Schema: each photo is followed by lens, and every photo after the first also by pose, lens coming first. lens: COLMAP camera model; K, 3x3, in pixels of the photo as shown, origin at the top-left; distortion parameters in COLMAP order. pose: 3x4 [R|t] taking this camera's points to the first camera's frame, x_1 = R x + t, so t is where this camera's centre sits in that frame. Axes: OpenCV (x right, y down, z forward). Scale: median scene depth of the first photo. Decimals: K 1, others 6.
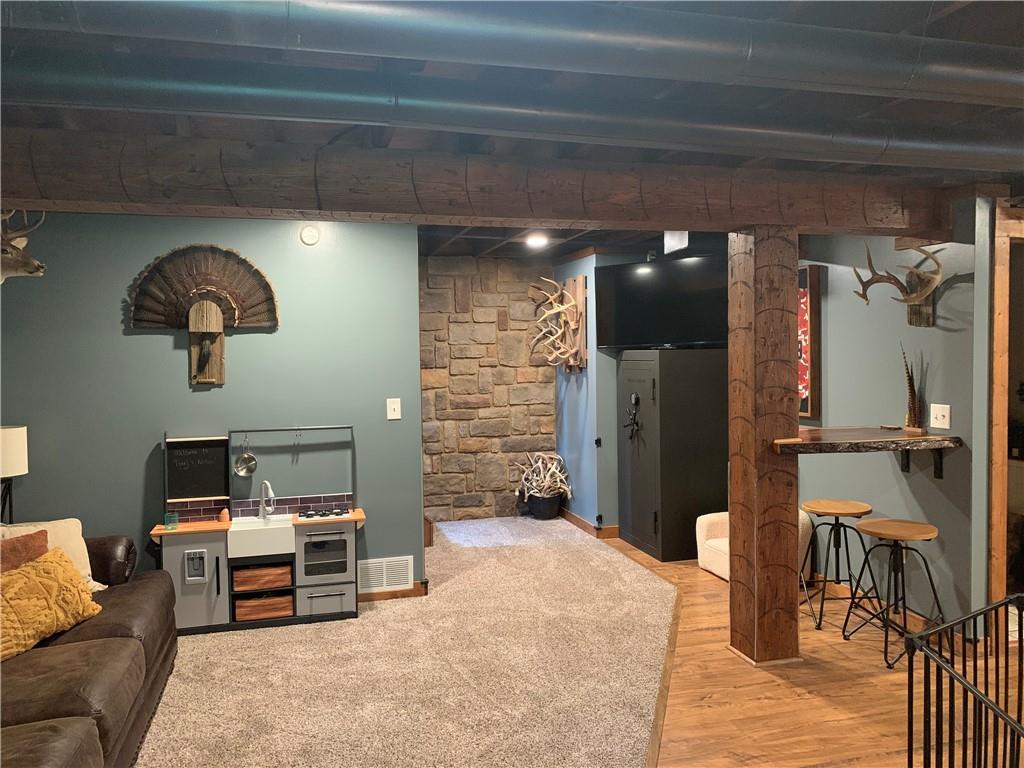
lens RADIAL K [[776.5, 0, 512.0], [0, 776.5, 384.0], [0, 0, 1]] dist [0.101831, -0.152192]
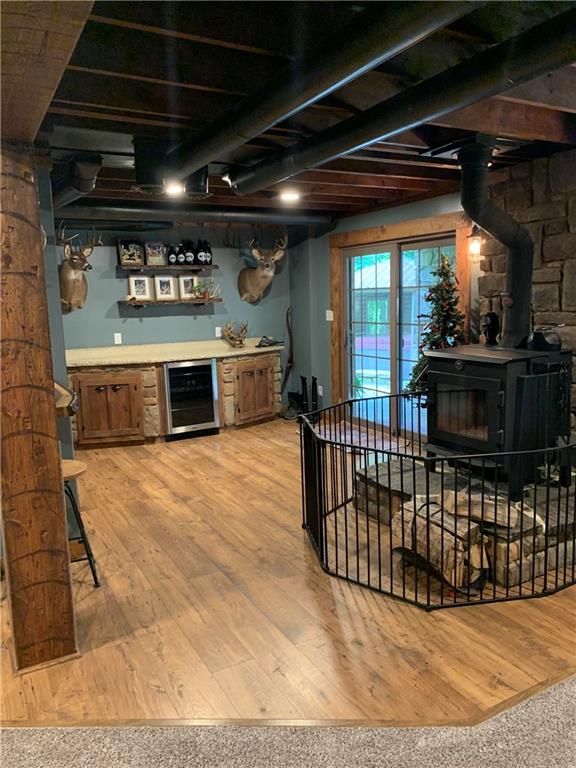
lens RADIAL K [[582.4, 0, 288.0], [0, 582.4, 384.0], [0, 0, 1]] dist [0.101831, -0.152192]
pose [[-0.231162, -0.123304, 0.965070, -0.315366], [0.077786, 0.986419, 0.144664, -0.021112], [-0.969801, 0.108510, -0.218431, 0.785842]]
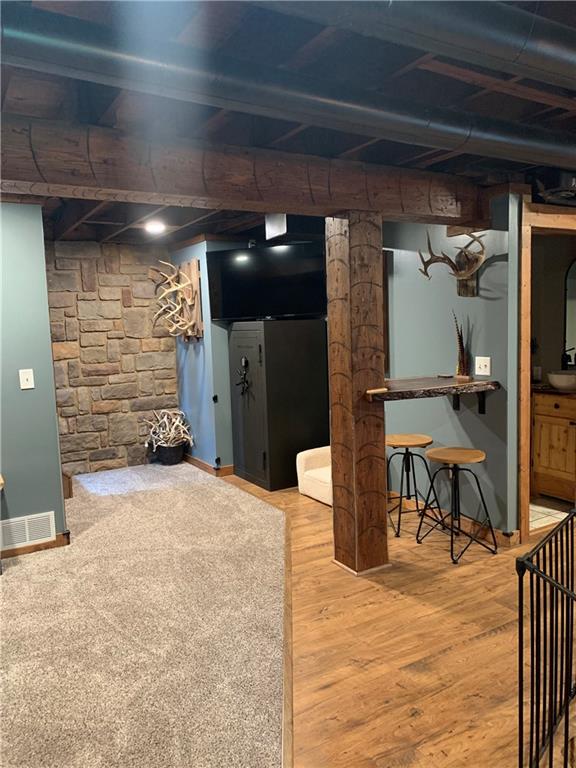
lens RADIAL K [[582.4, 0, 288.0], [0, 582.4, 384.0], [0, 0, 1]] dist [0.101831, -0.152192]
pose [[0.966218, -0.045531, 0.253673, -0.012338], [0.031649, 0.997783, 0.058541, 0.003349], [-0.255776, -0.048535, 0.965517, 0.140143]]
